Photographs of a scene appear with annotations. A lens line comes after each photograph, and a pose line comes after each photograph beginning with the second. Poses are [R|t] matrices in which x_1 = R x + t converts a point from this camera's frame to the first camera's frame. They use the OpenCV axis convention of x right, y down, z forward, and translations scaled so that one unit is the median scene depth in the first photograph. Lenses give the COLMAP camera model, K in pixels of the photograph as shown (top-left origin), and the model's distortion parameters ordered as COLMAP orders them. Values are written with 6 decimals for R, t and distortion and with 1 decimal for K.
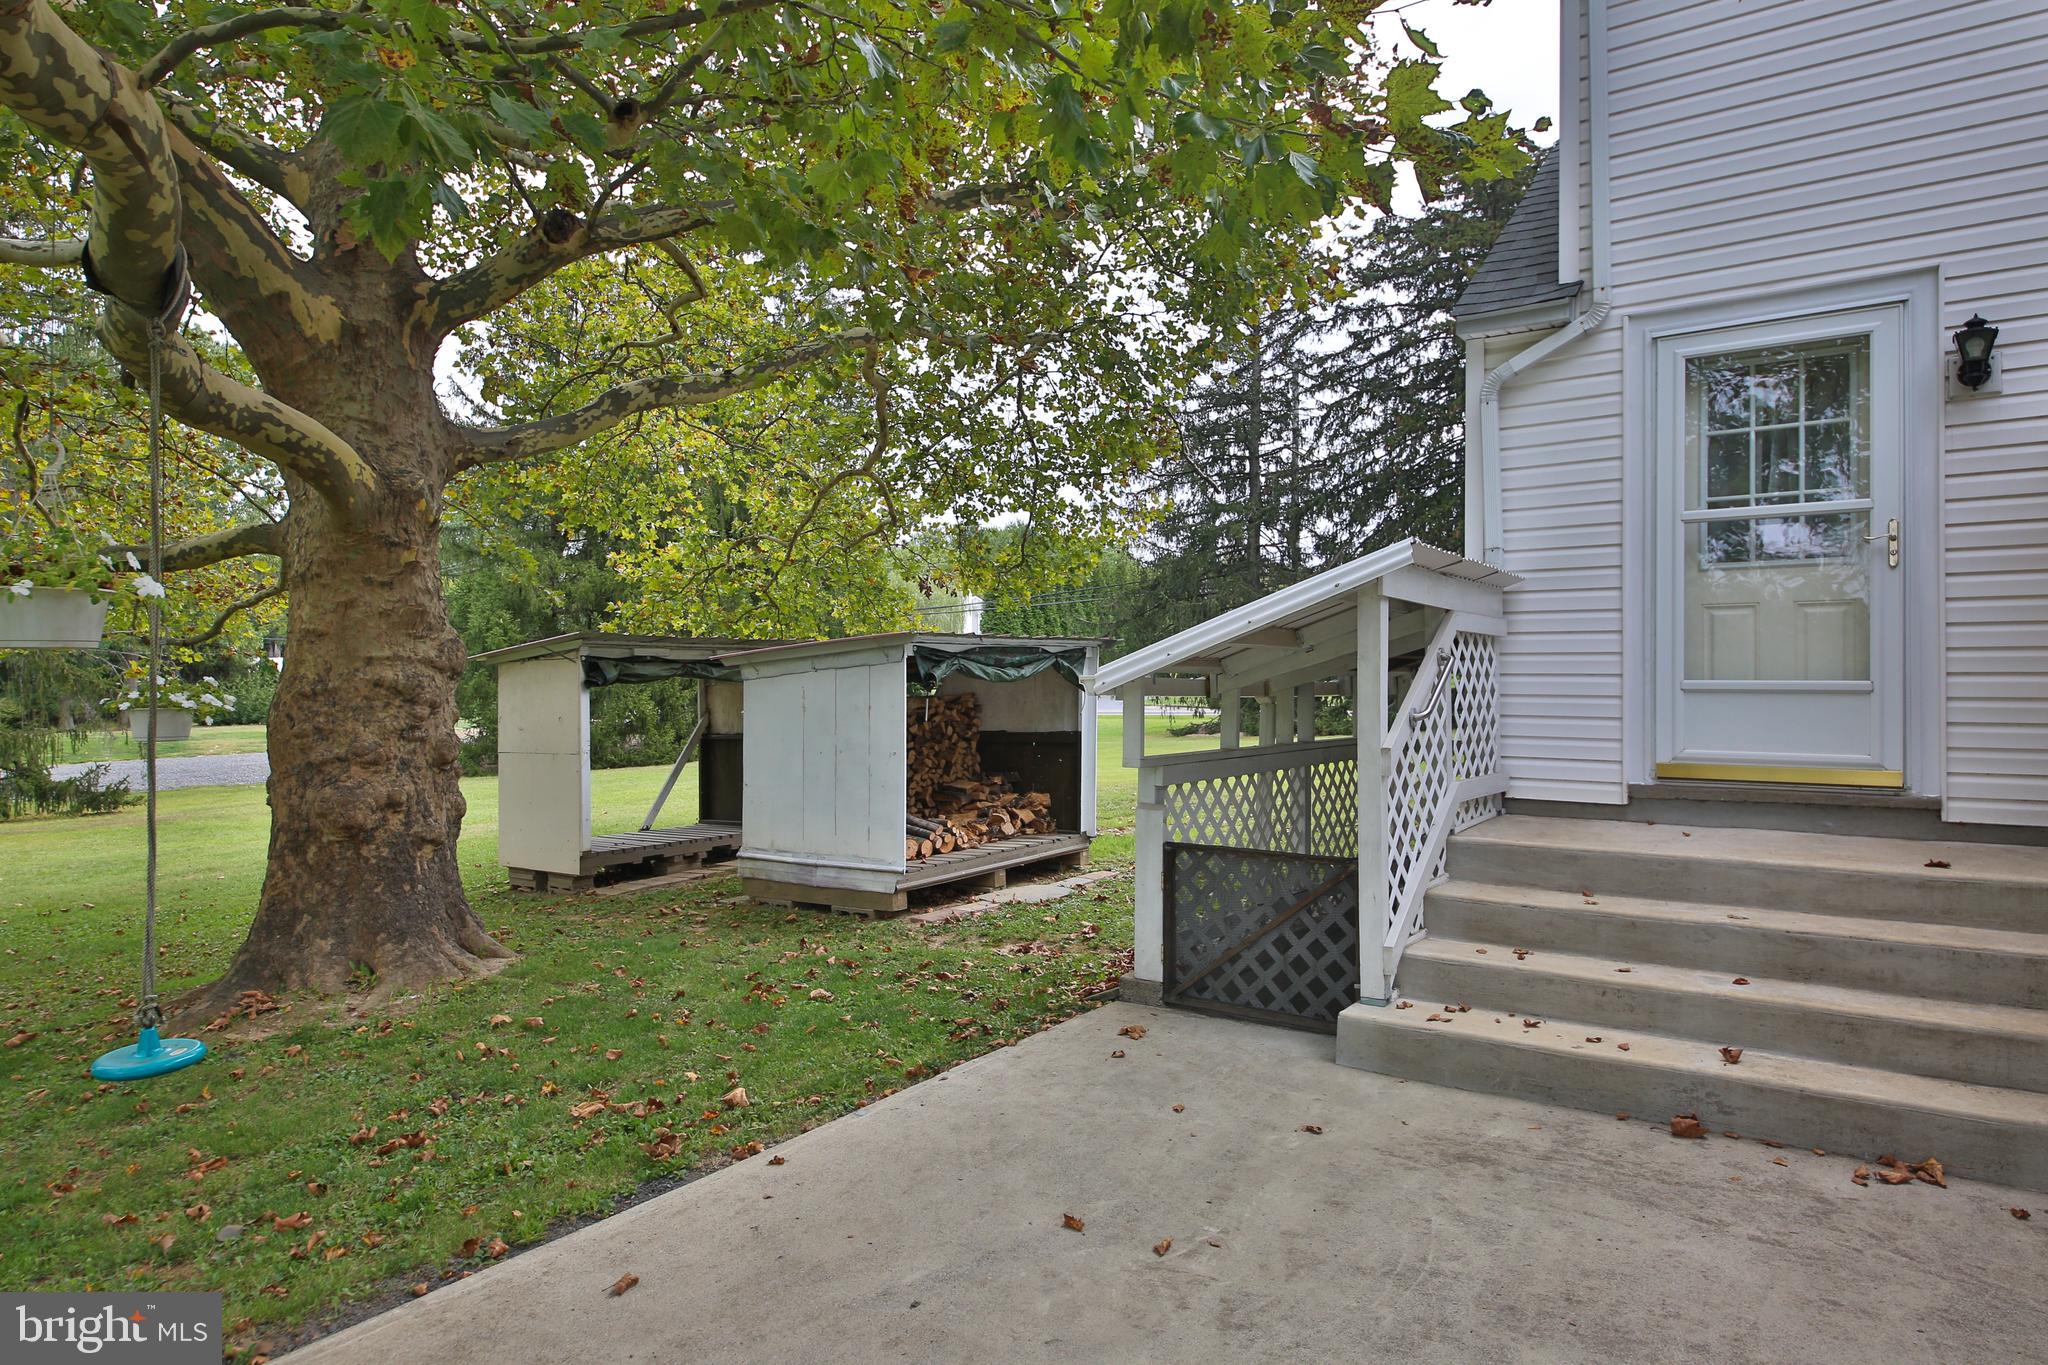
lens RADIAL K [[1255.8, 0, 1026.2], [0, 1255.8, 677.8], [0, 0, 1]] dist [0.017997, -0.023112]
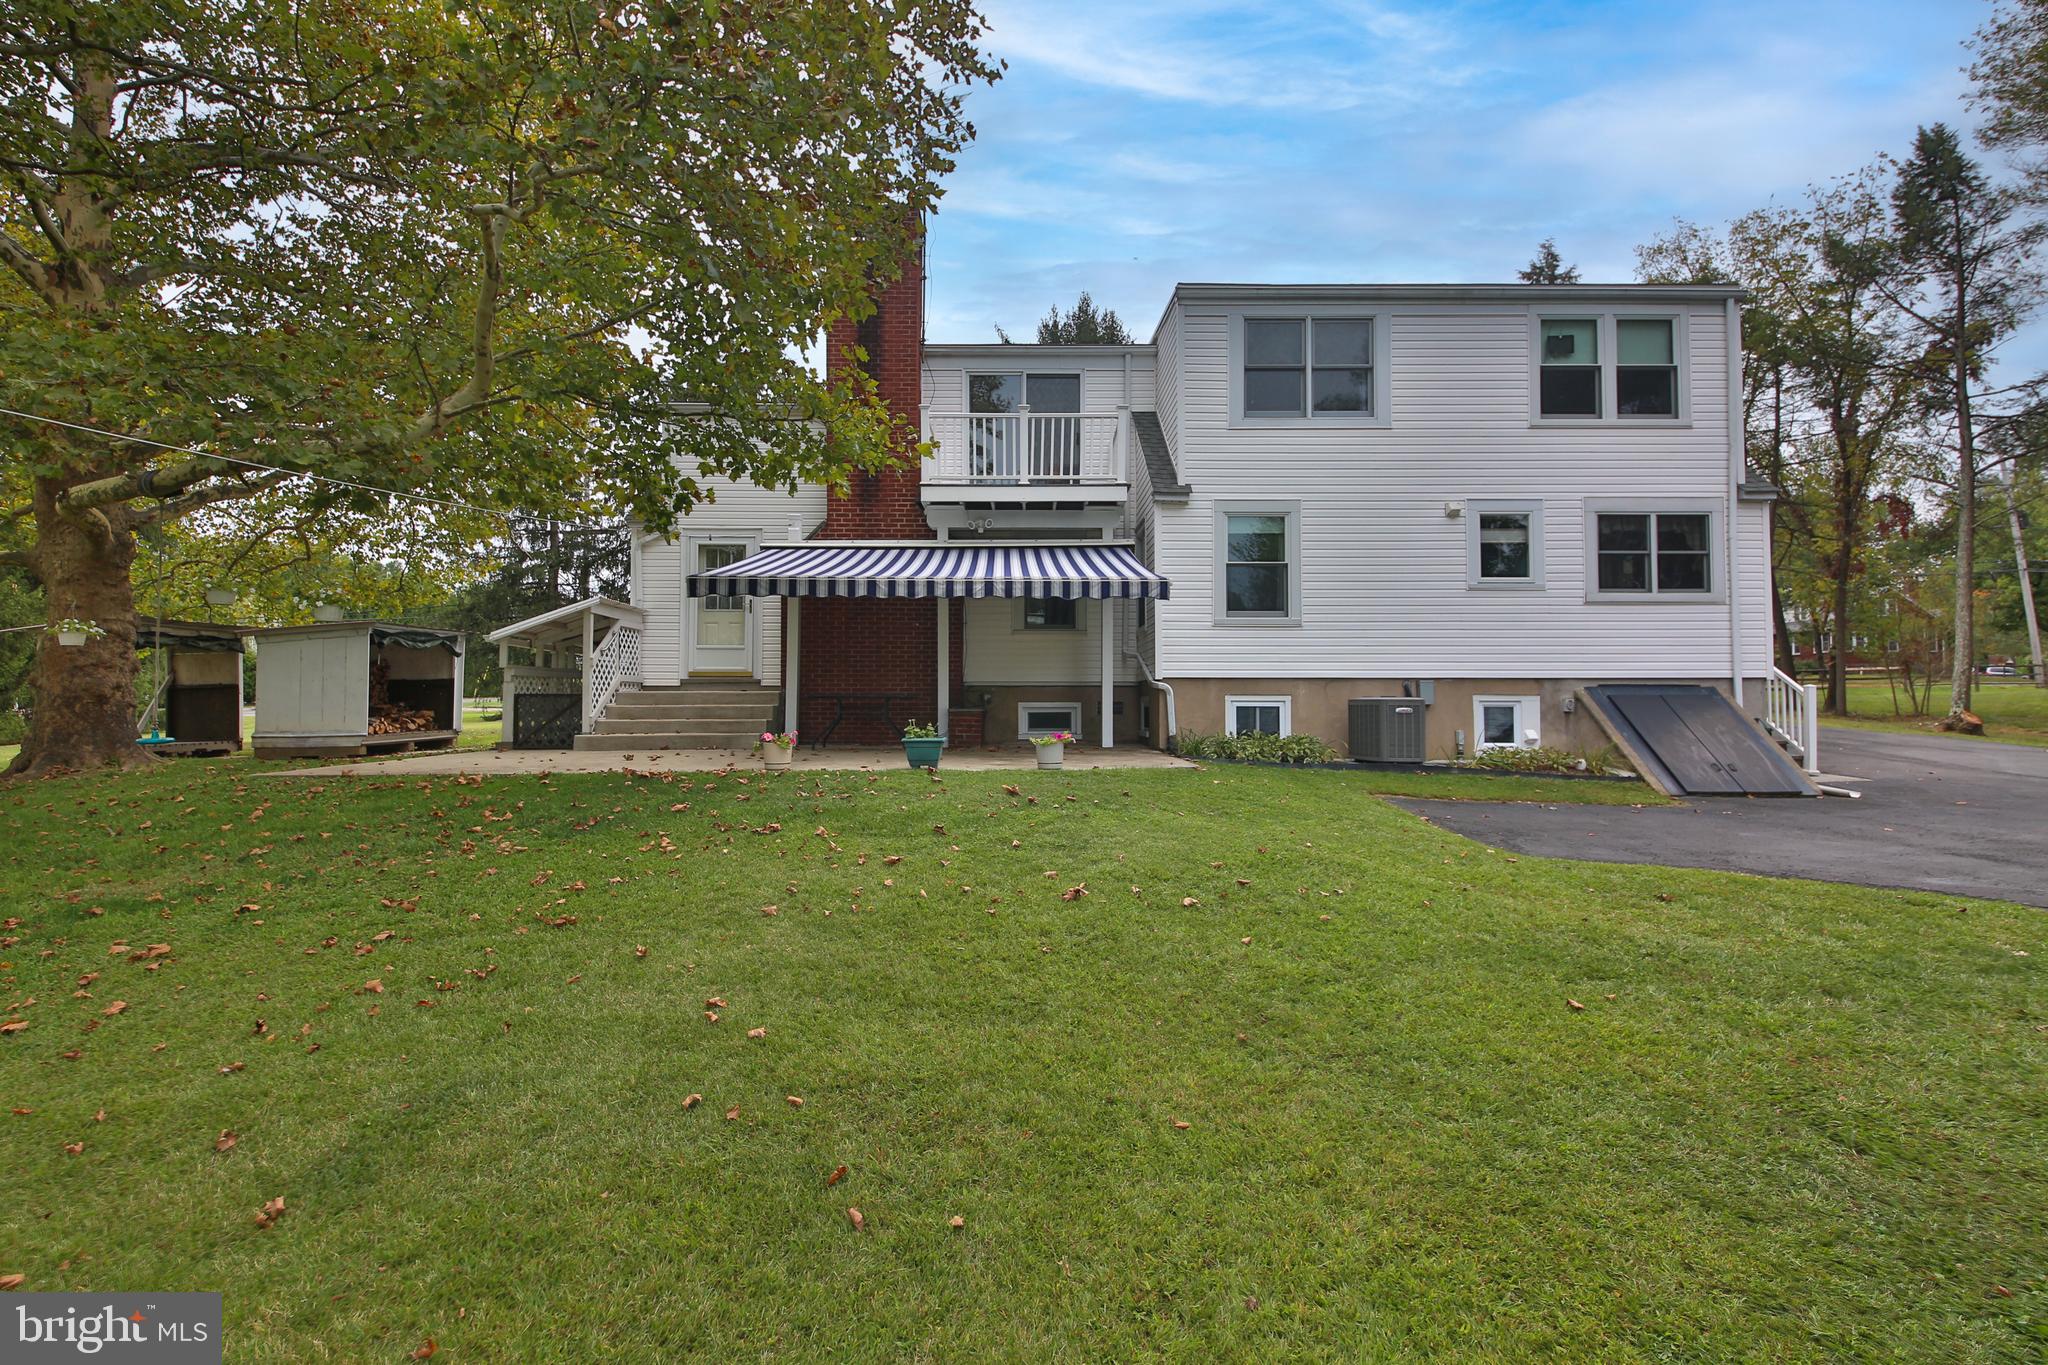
lens RADIAL K [[919.1, 0, 1011.5], [0, 919.1, 669.1], [0, 0, 1]] dist [-0.021316, -0.001902]
pose [[0.798915, 0.017978, 0.601175, -0.210560], [-0.004935, 0.999715, -0.023337, 0.101594], [-0.601424, 0.015677, 0.798777, -1.201076]]
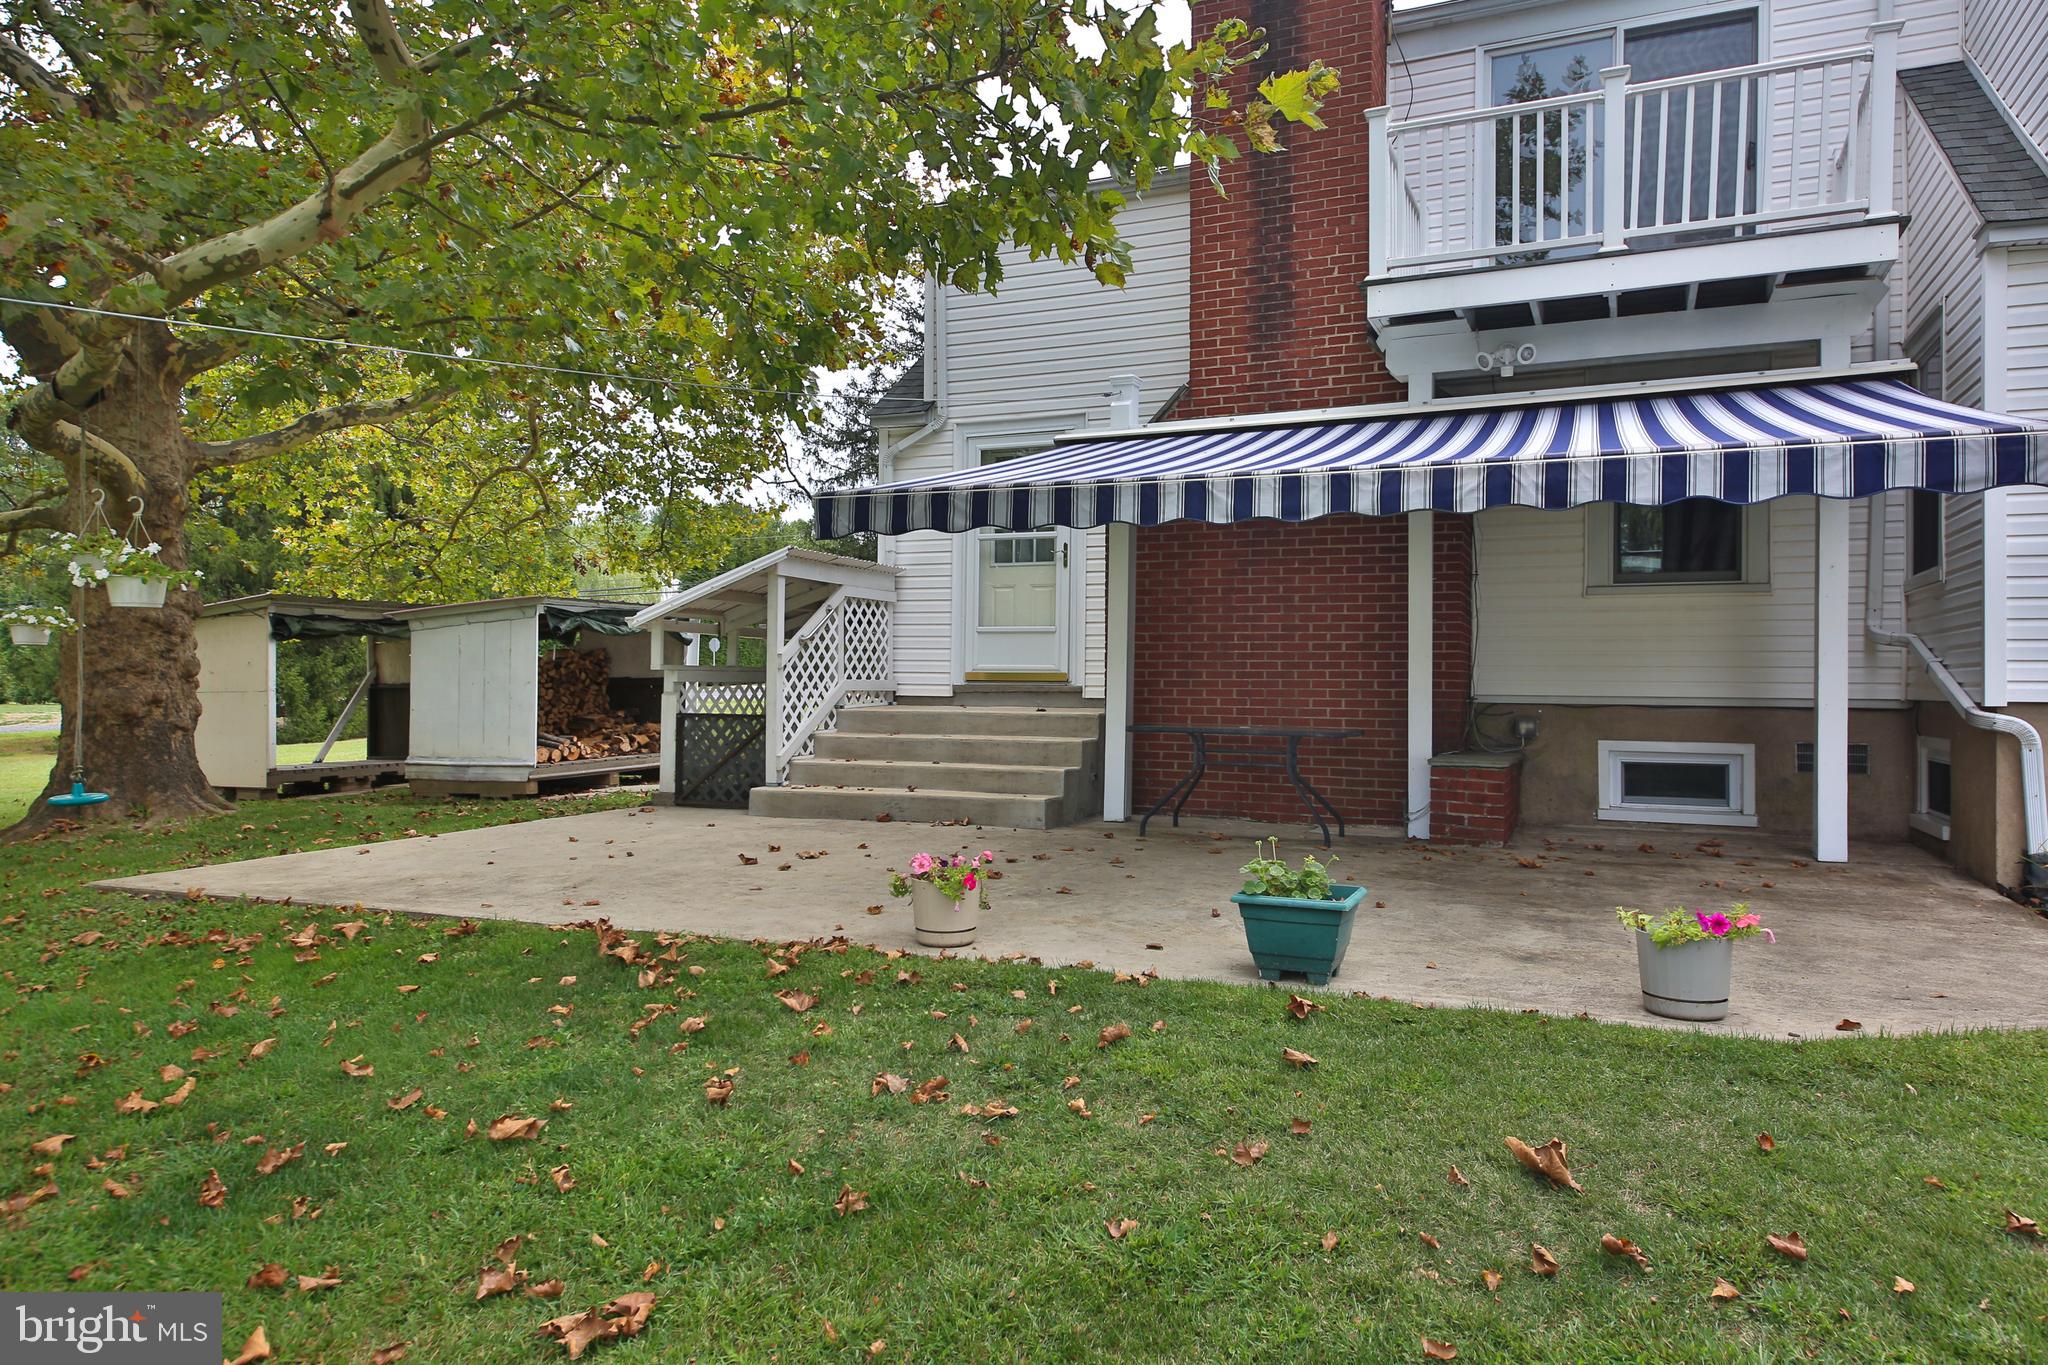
lens RADIAL K [[1287.1, 0, 1015.7], [0, 1287.1, 666.2], [0, 0, 1]] dist [0.042179, -0.016380]
pose [[0.975601, 0.008167, 0.219401, 0.152119], [-0.007931, 0.999967, -0.001956, 0.056133], [-0.219410, 0.000169, 0.975633, -0.749140]]
